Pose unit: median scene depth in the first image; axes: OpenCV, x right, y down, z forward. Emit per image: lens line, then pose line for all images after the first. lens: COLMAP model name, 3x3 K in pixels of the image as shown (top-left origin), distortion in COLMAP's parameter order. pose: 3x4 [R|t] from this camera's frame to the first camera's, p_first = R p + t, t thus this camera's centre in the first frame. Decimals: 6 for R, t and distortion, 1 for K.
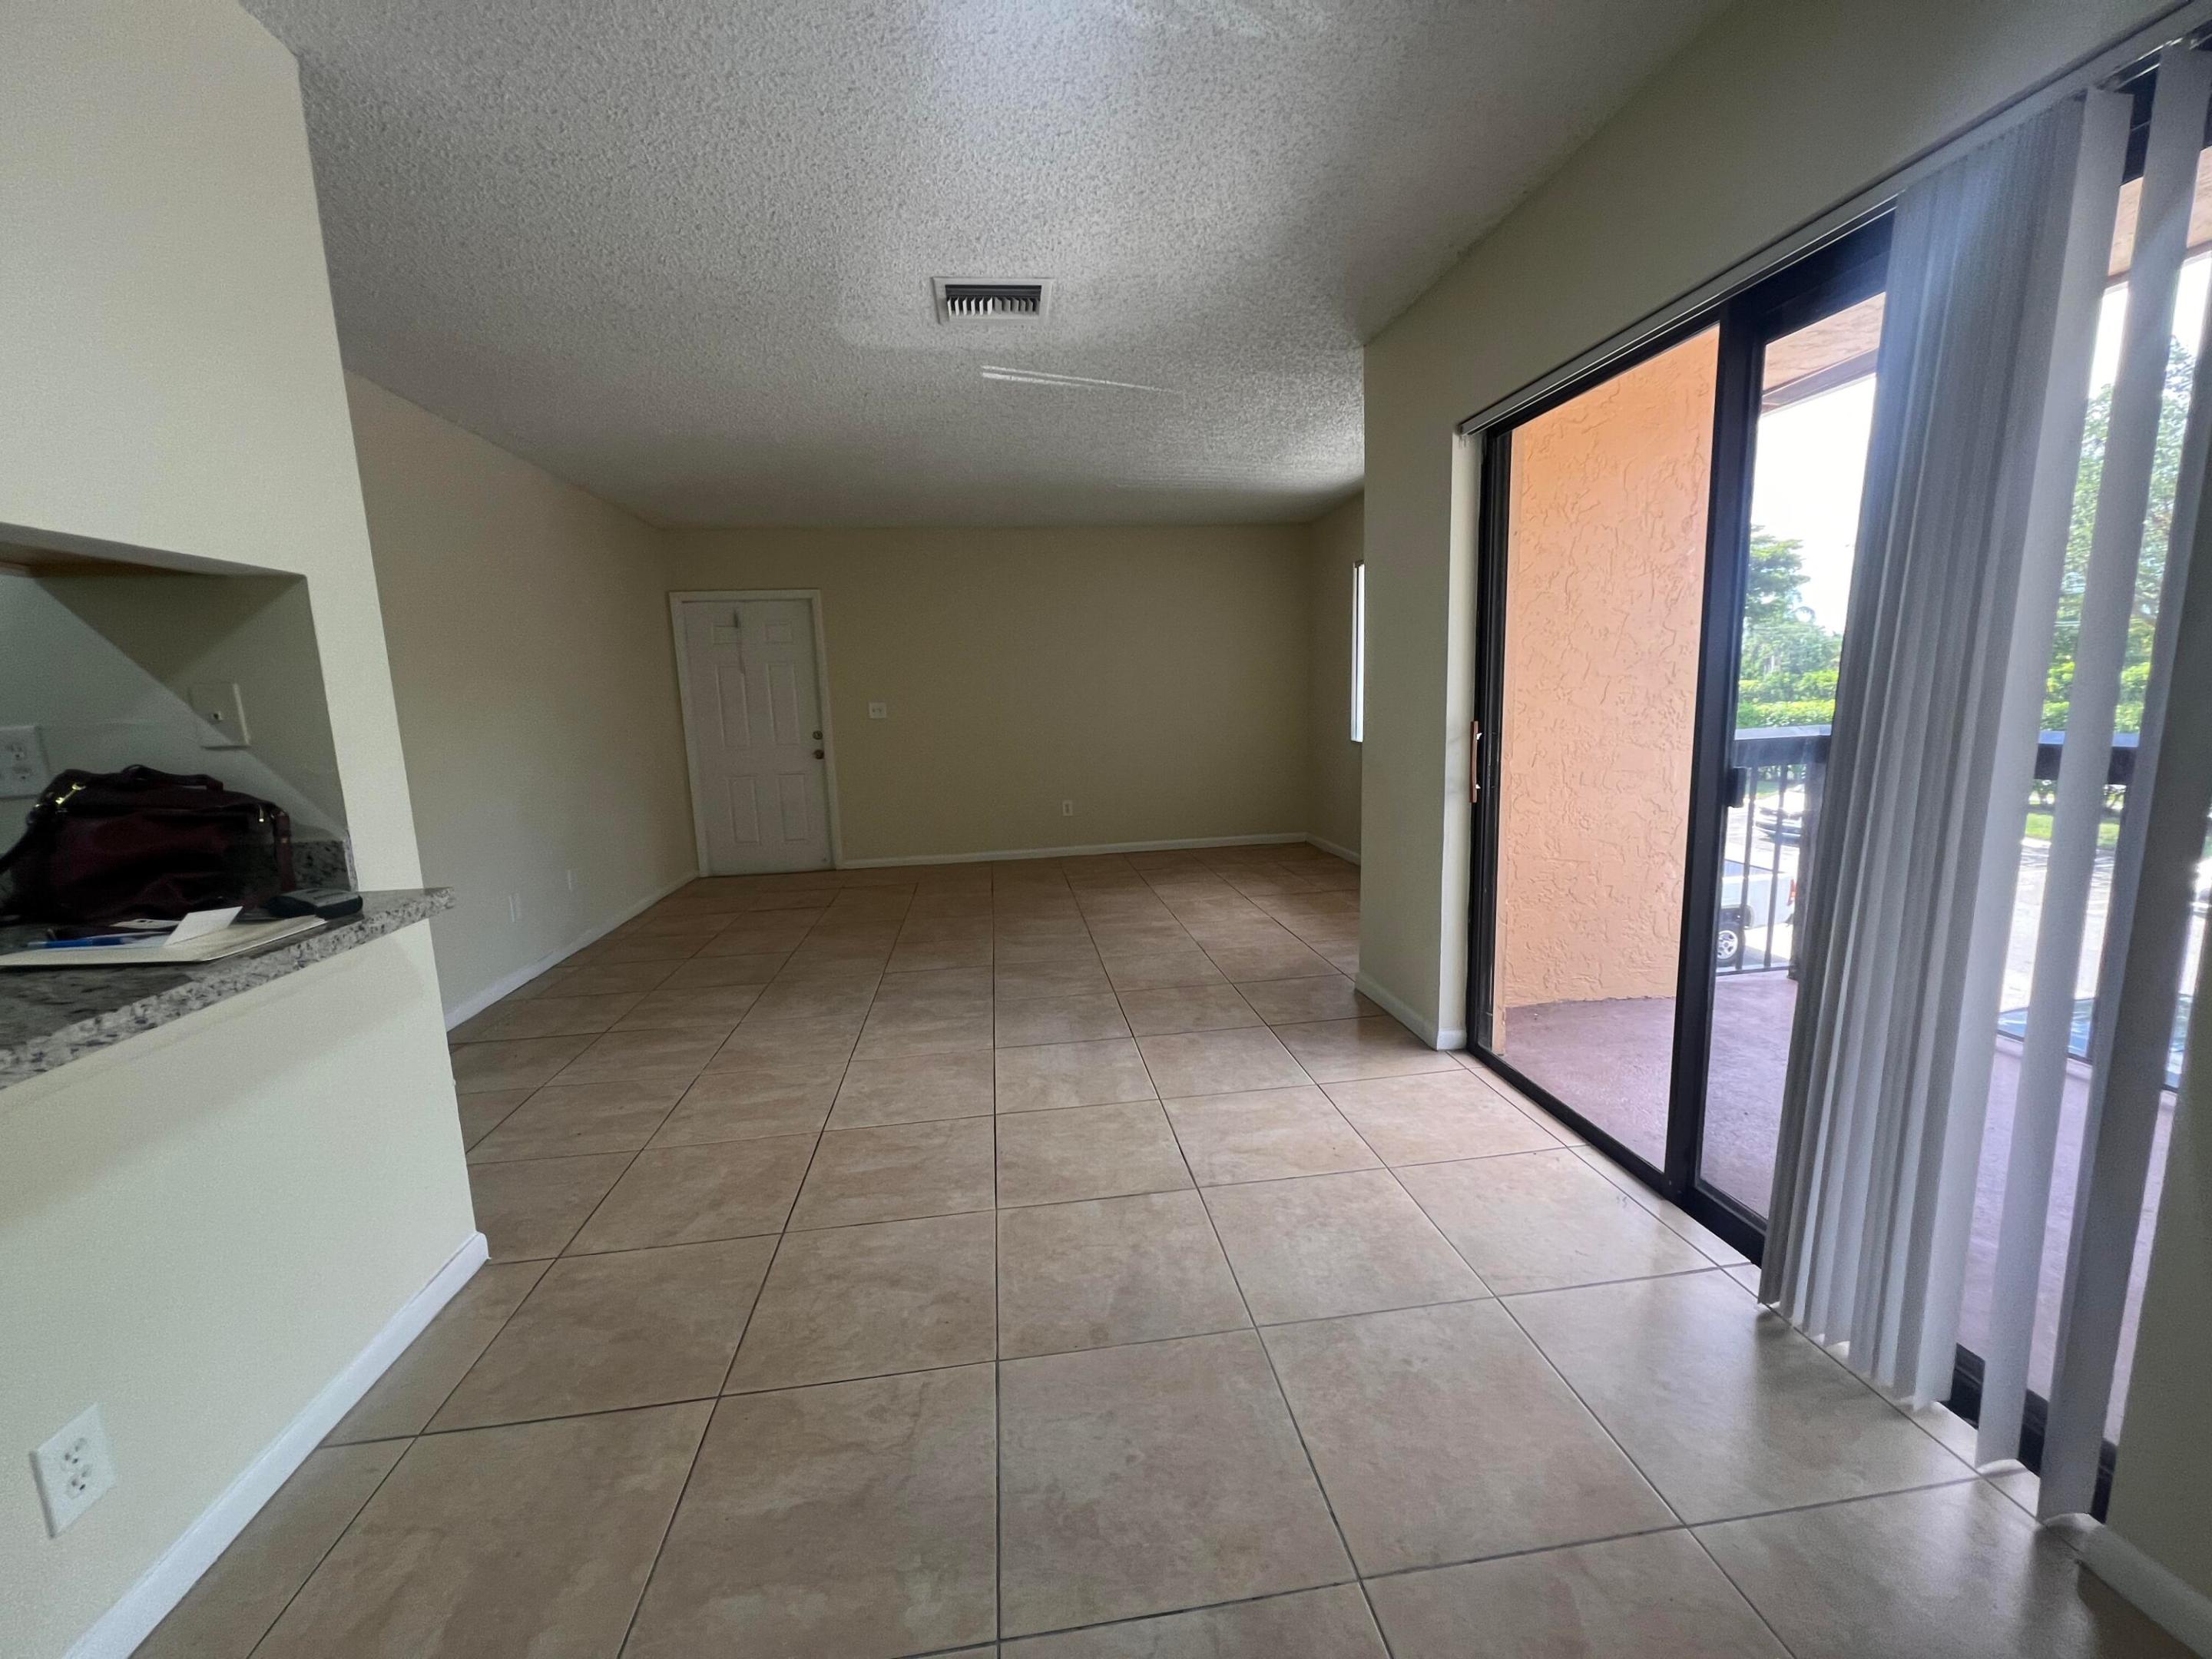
lens RADIAL K [[890.0, 0, 1109.1], [0, 890.0, 834.6], [0, 0, 1]] dist [0.002924, 0.000070]
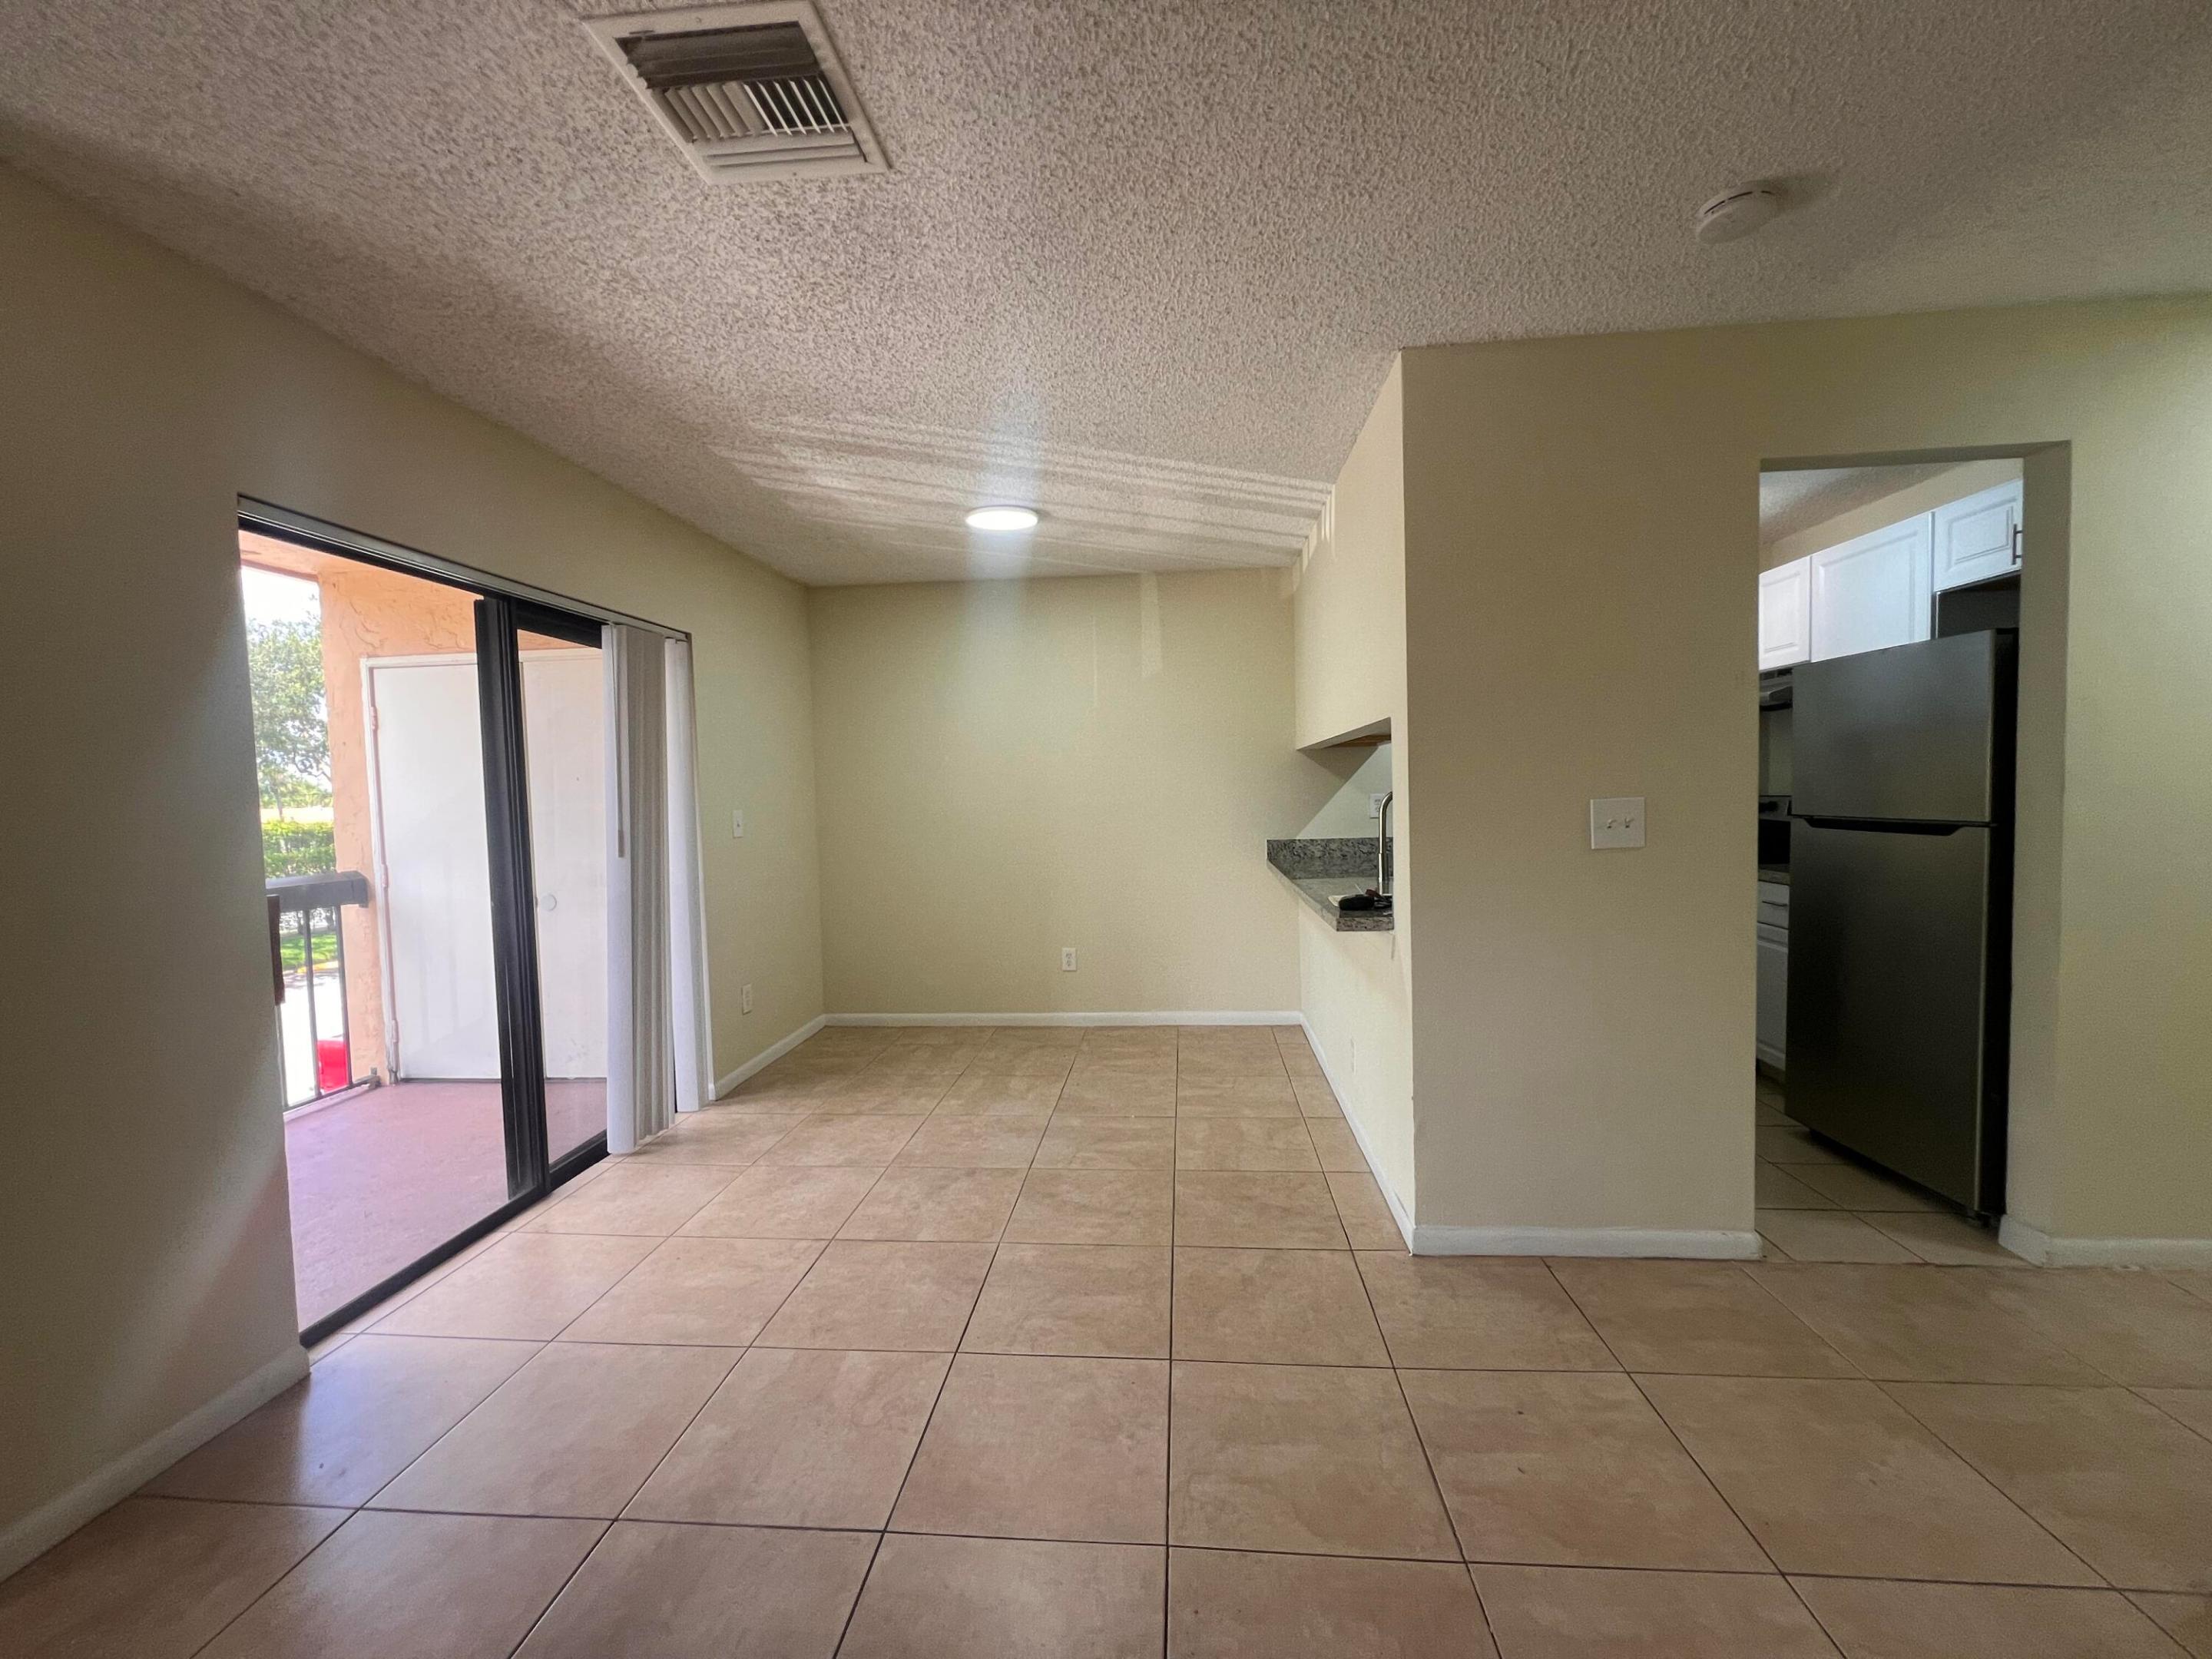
lens RADIAL K [[890.0, 0, 1109.2], [0, 890.0, 830.9], [0, 0, 1]] dist [0.002924, 0.000070]
pose [[-0.975944, 0.047935, 0.212687, -0.522578], [0.090135, 0.976969, 0.193411, -0.317835], [-0.198517, 0.207929, -0.957787, 1.900920]]
